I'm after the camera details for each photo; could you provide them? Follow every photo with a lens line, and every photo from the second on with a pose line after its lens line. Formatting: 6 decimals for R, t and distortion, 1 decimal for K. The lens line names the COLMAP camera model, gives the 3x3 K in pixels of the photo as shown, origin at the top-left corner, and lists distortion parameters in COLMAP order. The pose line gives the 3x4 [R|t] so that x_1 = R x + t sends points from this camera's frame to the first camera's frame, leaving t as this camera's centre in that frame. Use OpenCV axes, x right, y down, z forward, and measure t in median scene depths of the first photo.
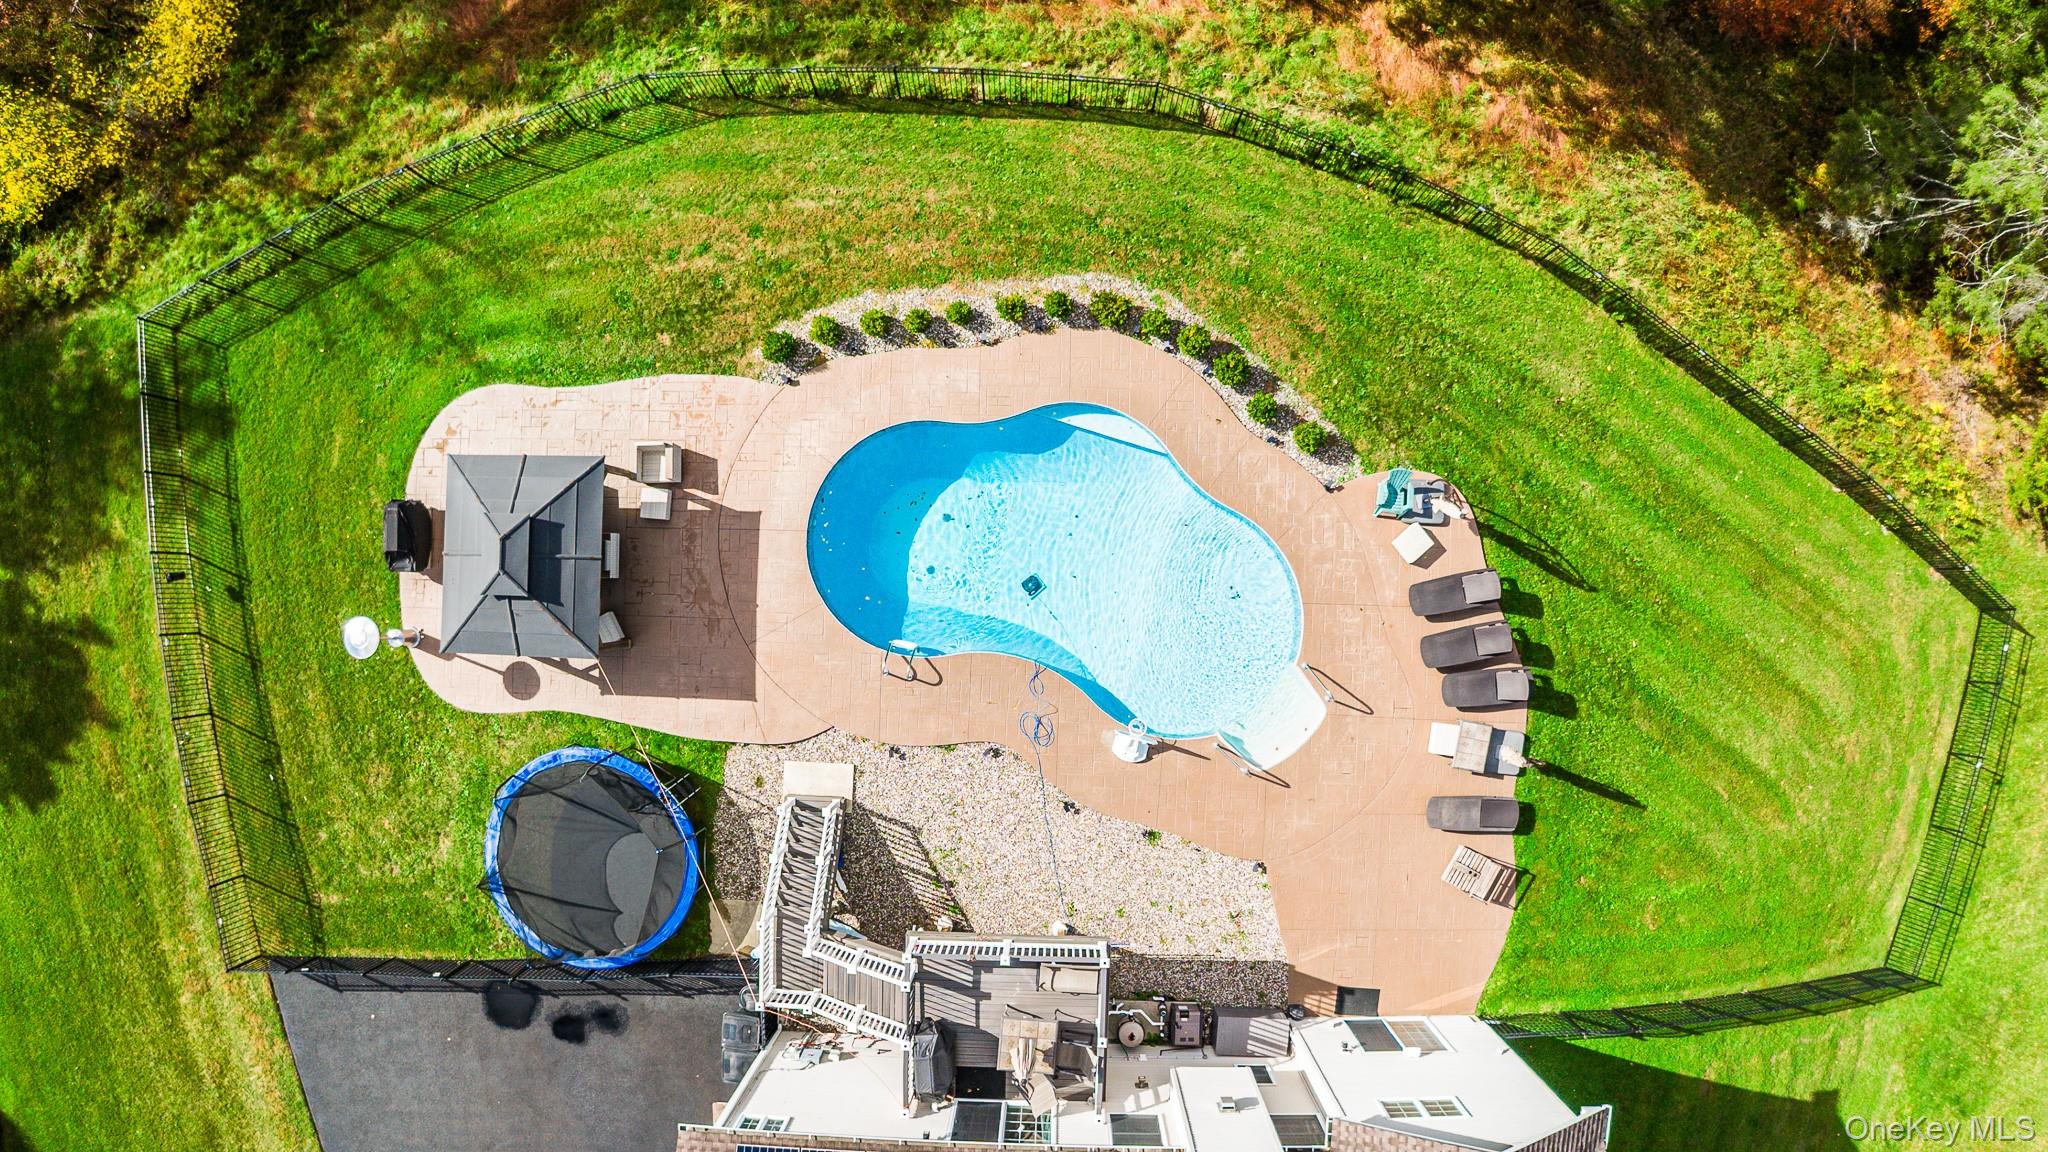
lens RADIAL K [[1250.1, 0, 1022.1], [0, 1250.1, 595.1], [0, 0, 1]] dist [-0.167241, 0.005899]
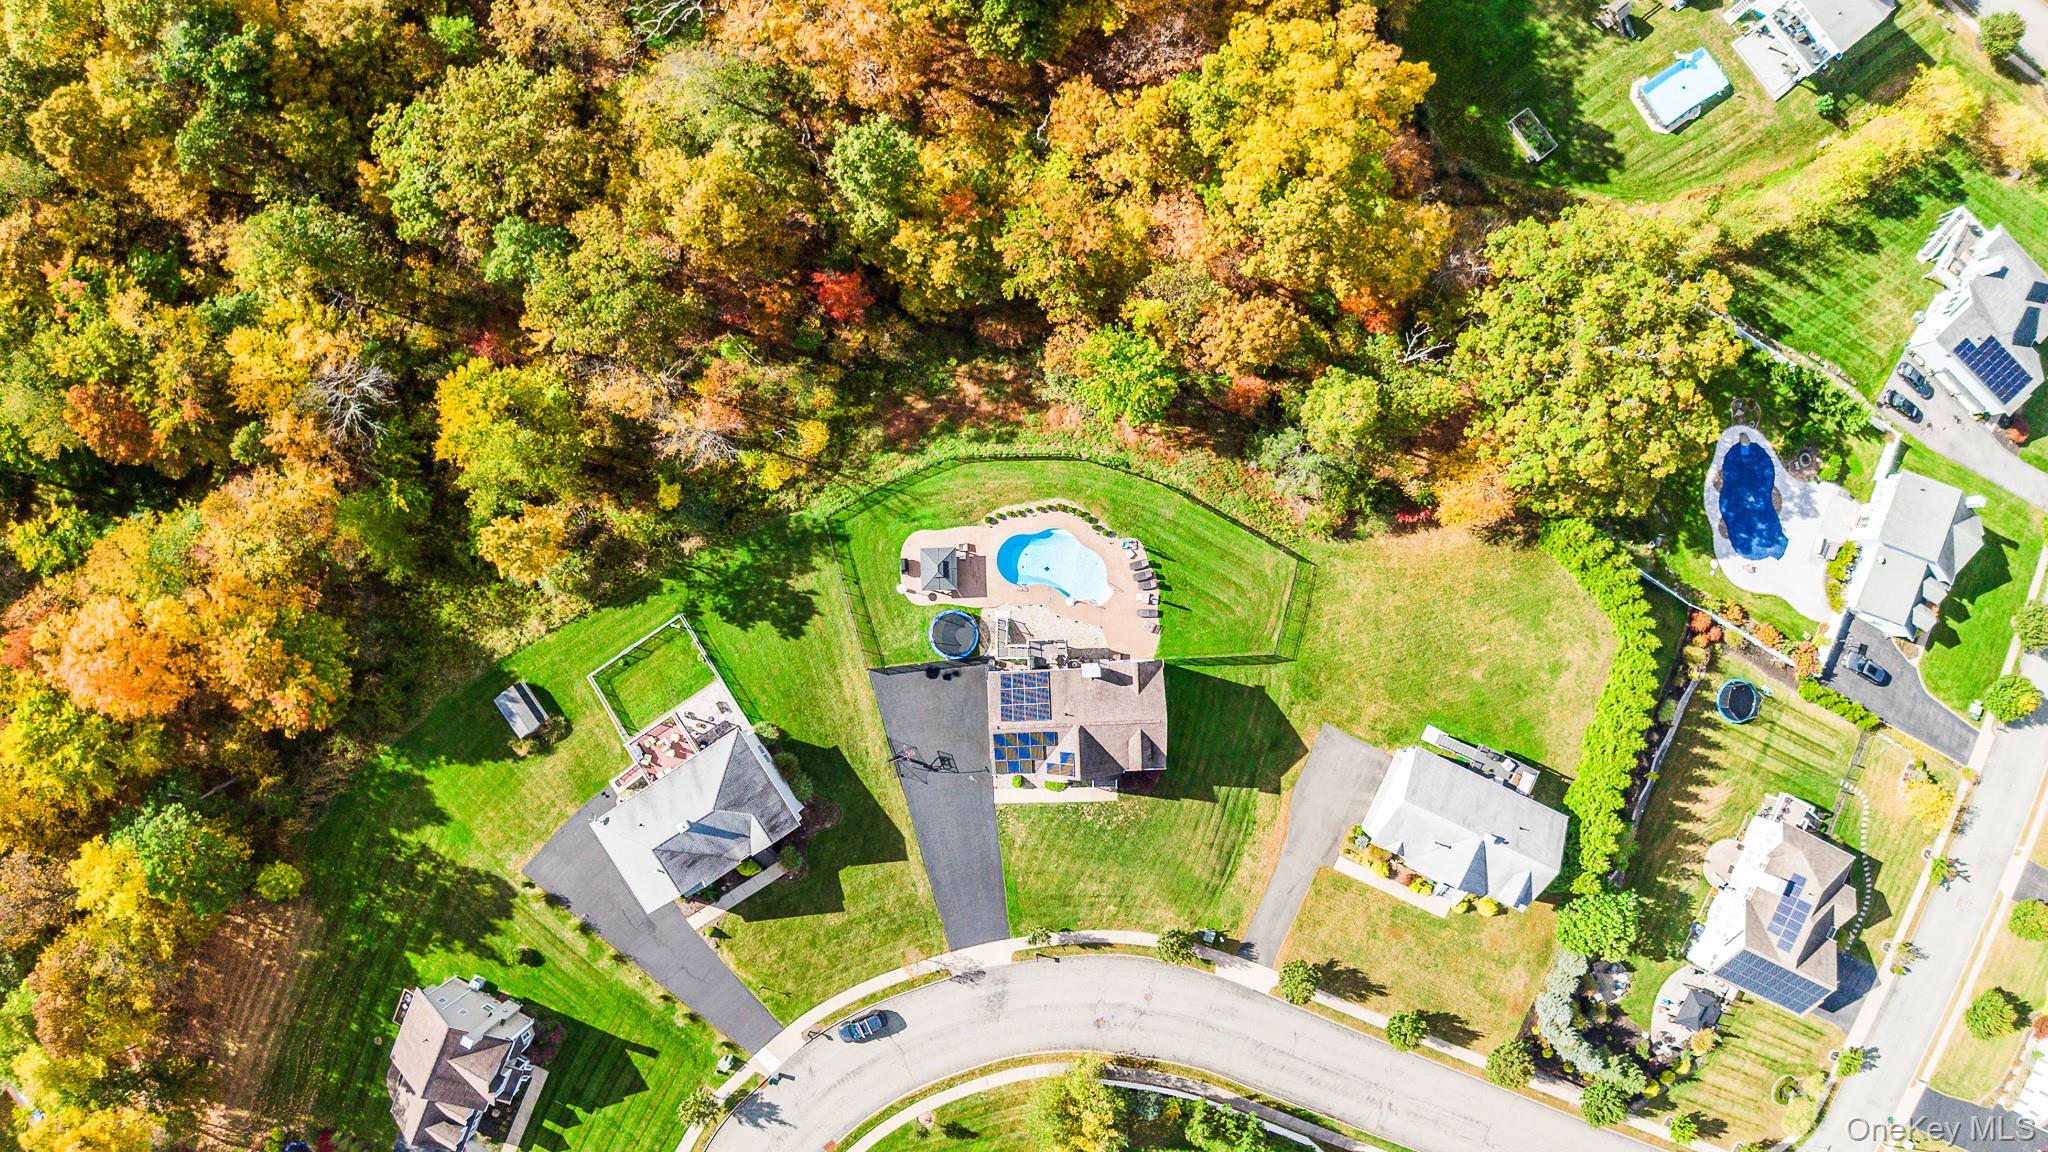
lens RADIAL K [[1250.1, 0, 1011.5], [0, 1250.1, 581.2], [0, 0, 1]] dist [-0.167241, 0.005899]
pose [[0.998100, -0.061035, -0.008420, -0.085865], [0.060926, 0.998063, -0.012604, 0.086735], [0.009173, 0.012067, 0.999885, -3.538014]]
